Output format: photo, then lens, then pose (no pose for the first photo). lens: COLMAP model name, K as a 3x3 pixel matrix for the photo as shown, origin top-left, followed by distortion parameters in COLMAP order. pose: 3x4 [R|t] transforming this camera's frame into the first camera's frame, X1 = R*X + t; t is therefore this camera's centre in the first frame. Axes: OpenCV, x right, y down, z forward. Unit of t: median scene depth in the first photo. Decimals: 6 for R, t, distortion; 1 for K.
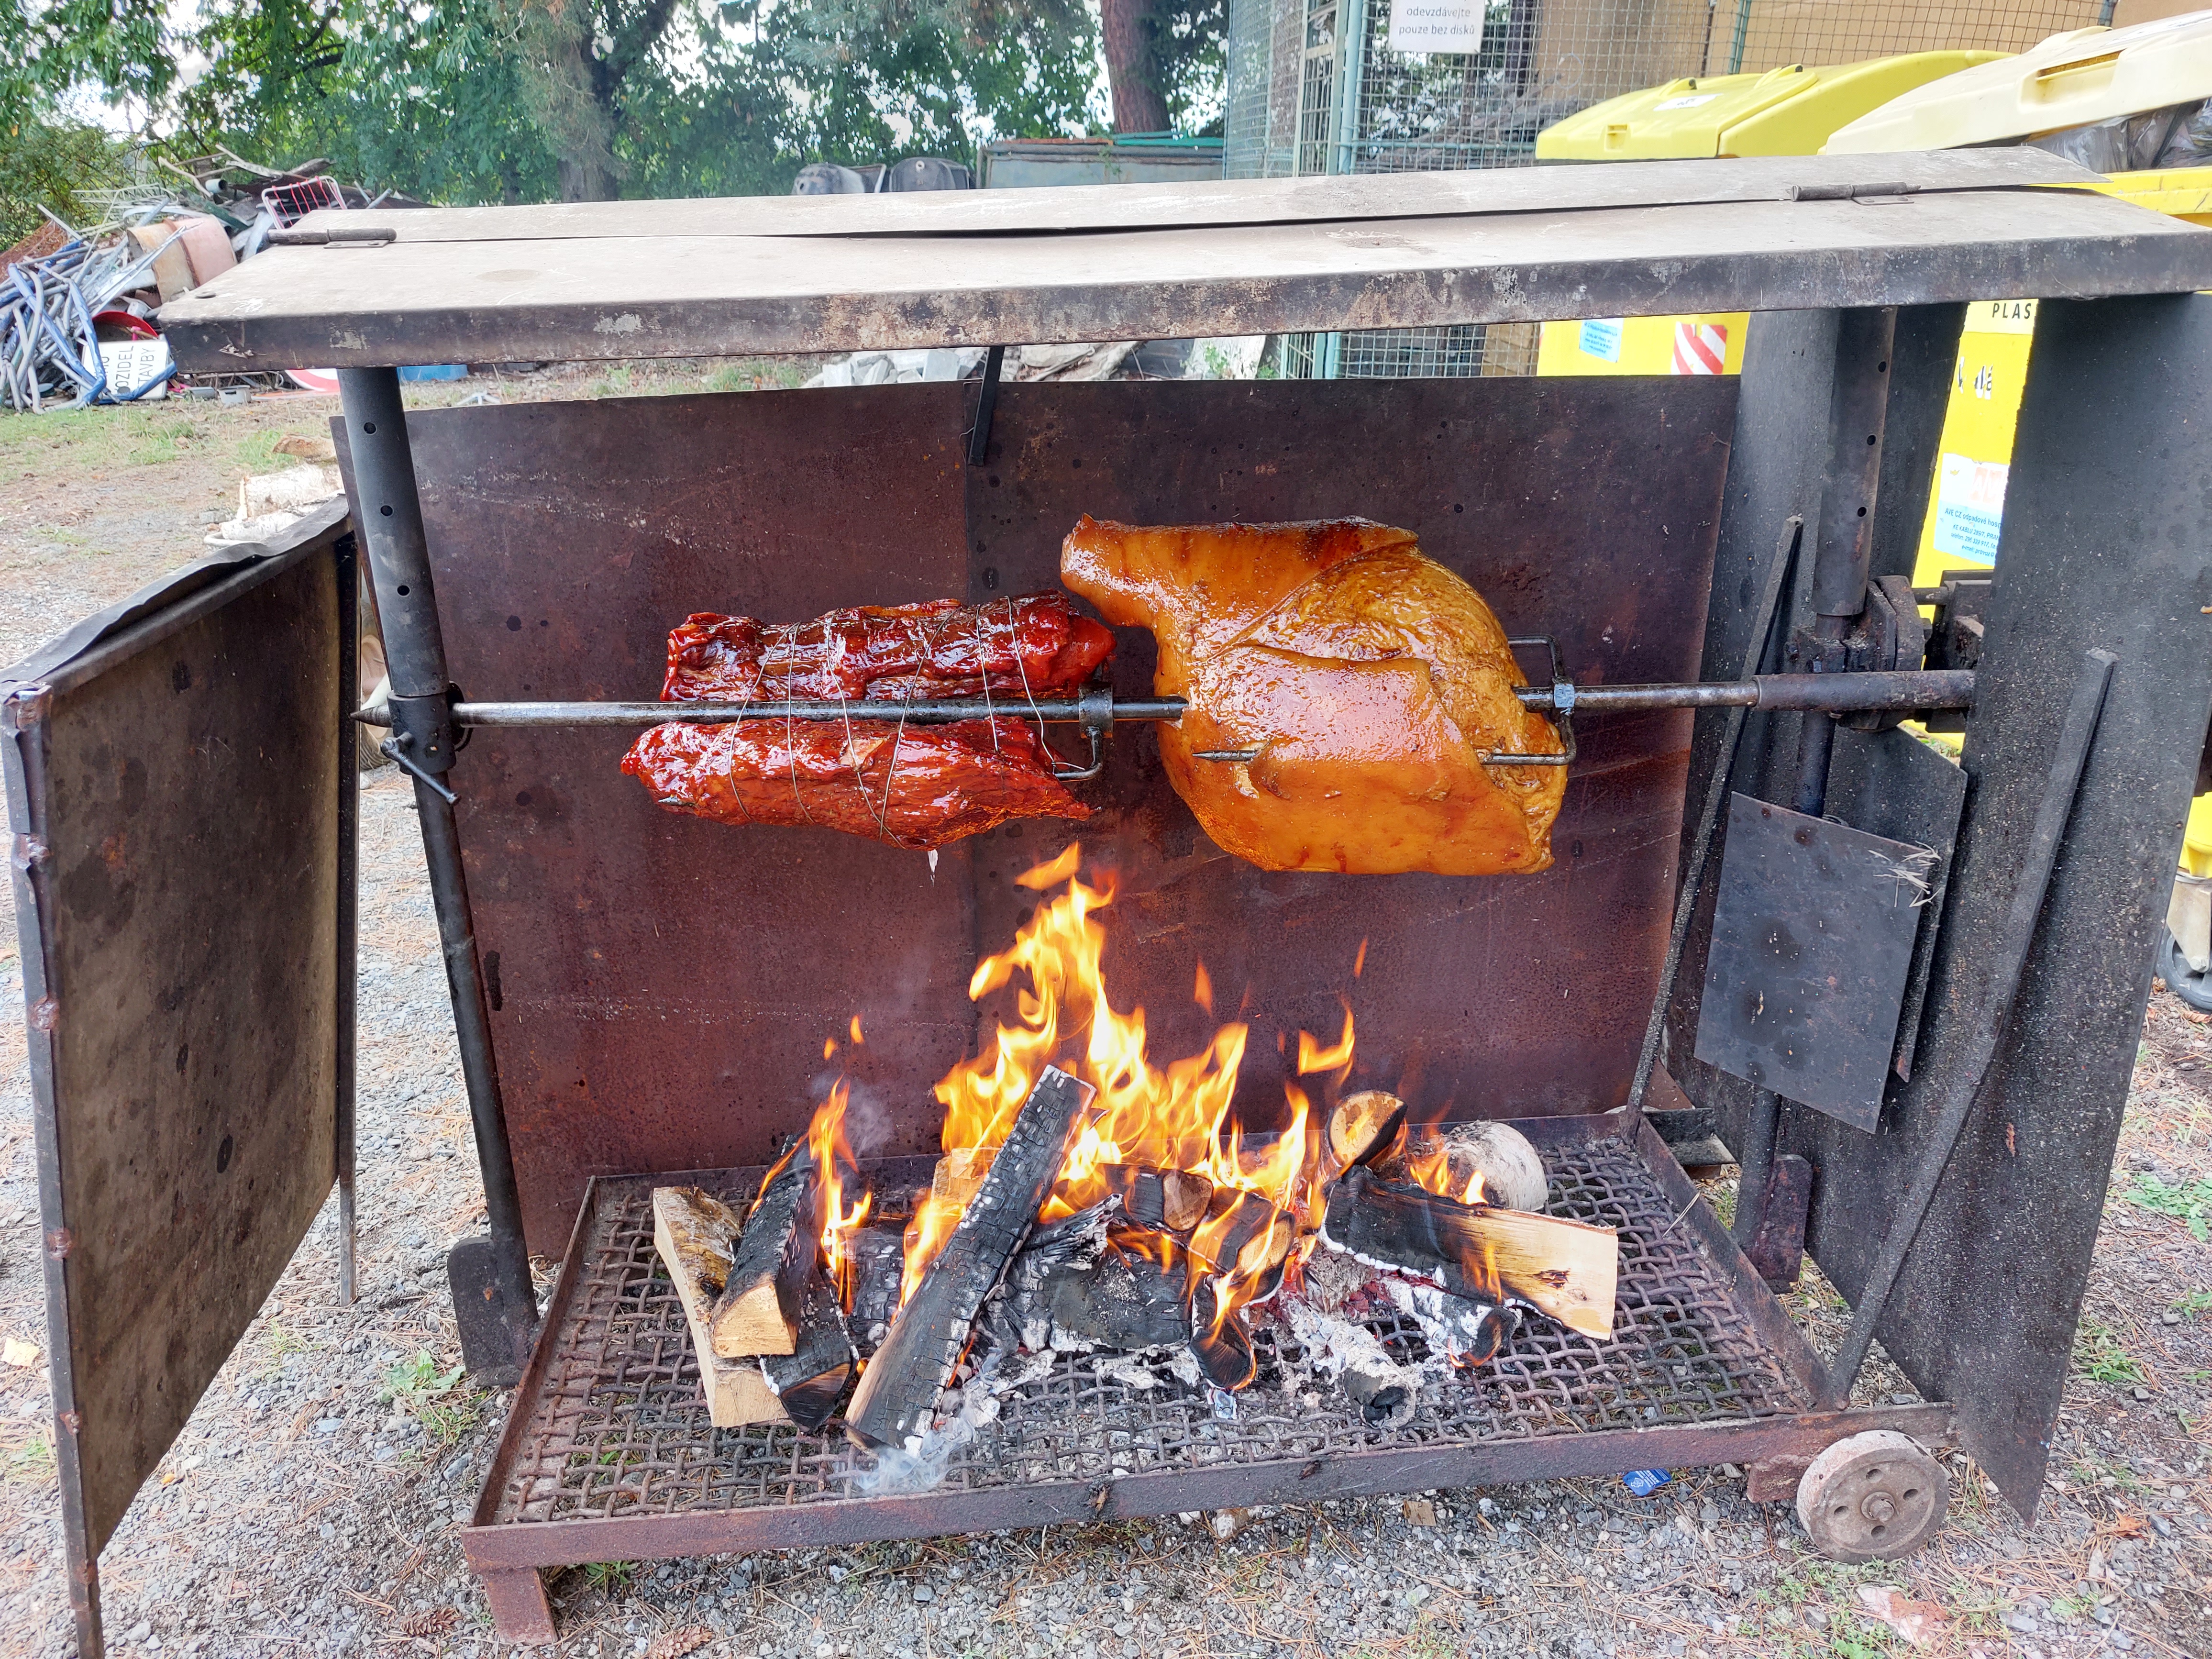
lens RADIAL K [[1516.3, 0, 1100.2], [0, 1516.3, 776.5], [0, 0, 1]] dist [0.018187, -0.015704]
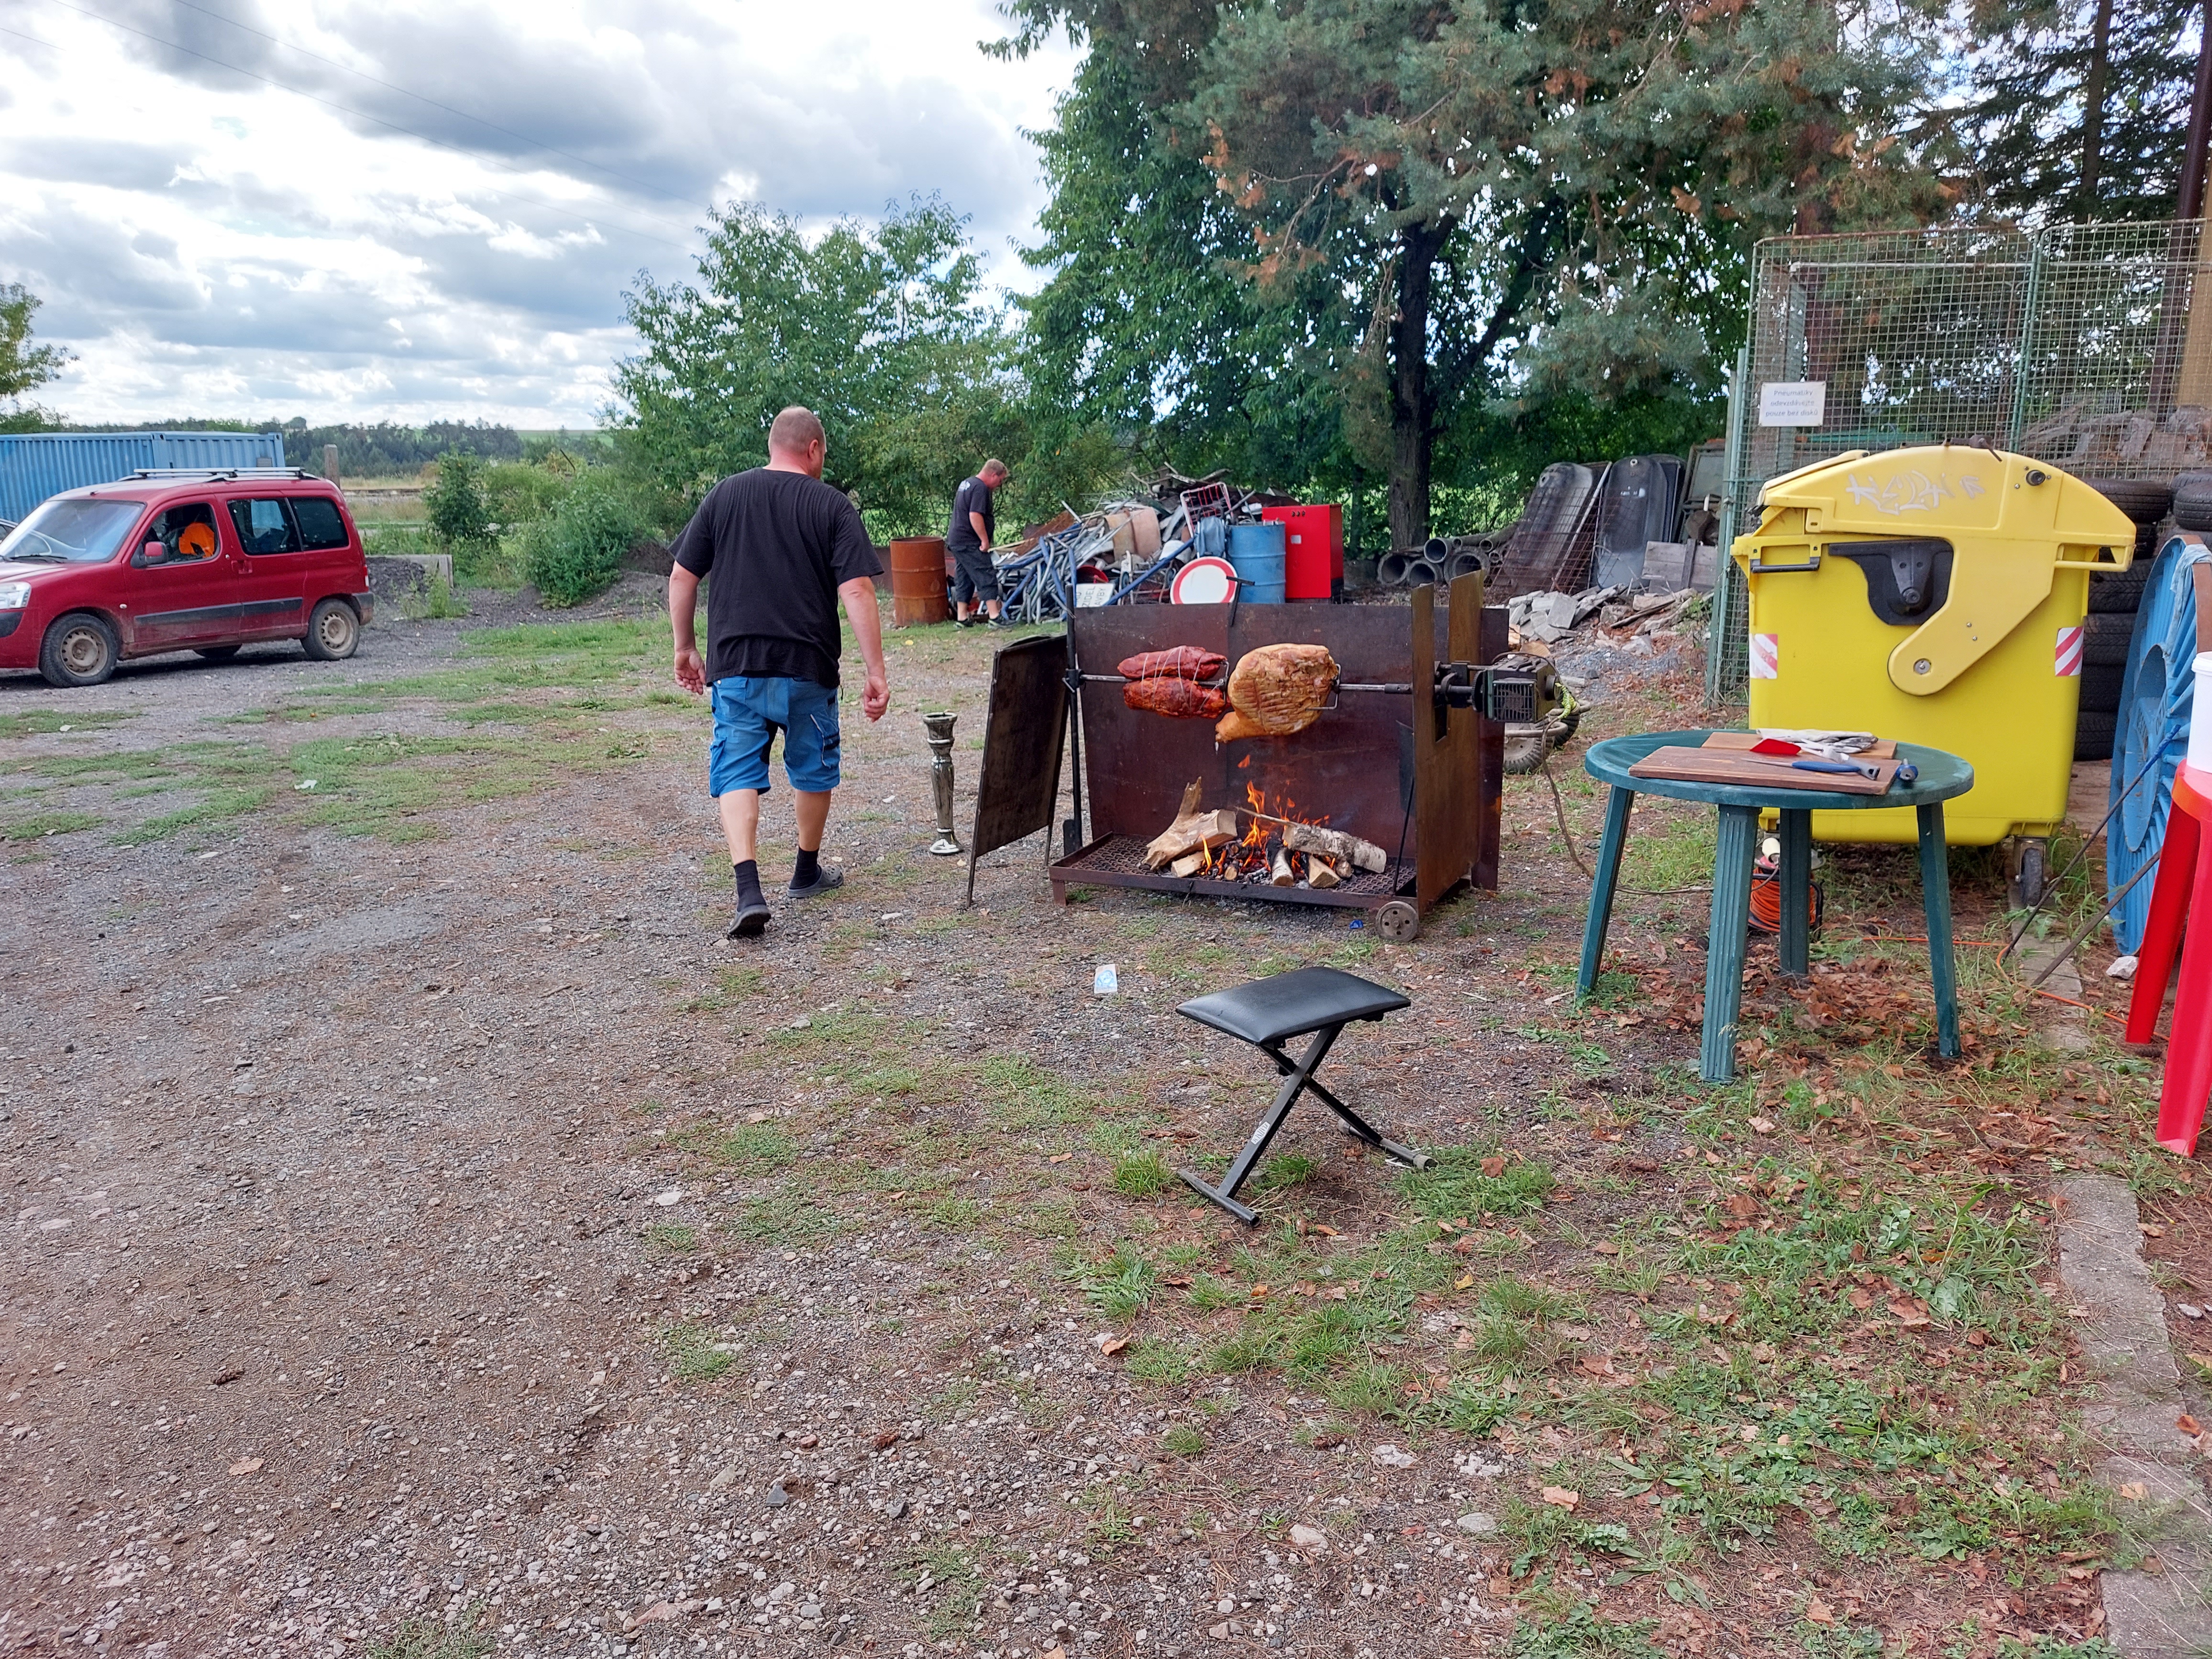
lens RADIAL K [[1516.3, 0, 1100.2], [0, 1516.3, 776.5], [0, 0, 1]] dist [0.018187, -0.015704]
pose [[0.844383, 0.088569, -0.528368, 1.419256], [-0.169986, 0.979571, -0.107451, 0.510925], [0.508057, 0.180545, 0.842189, -1.870593]]
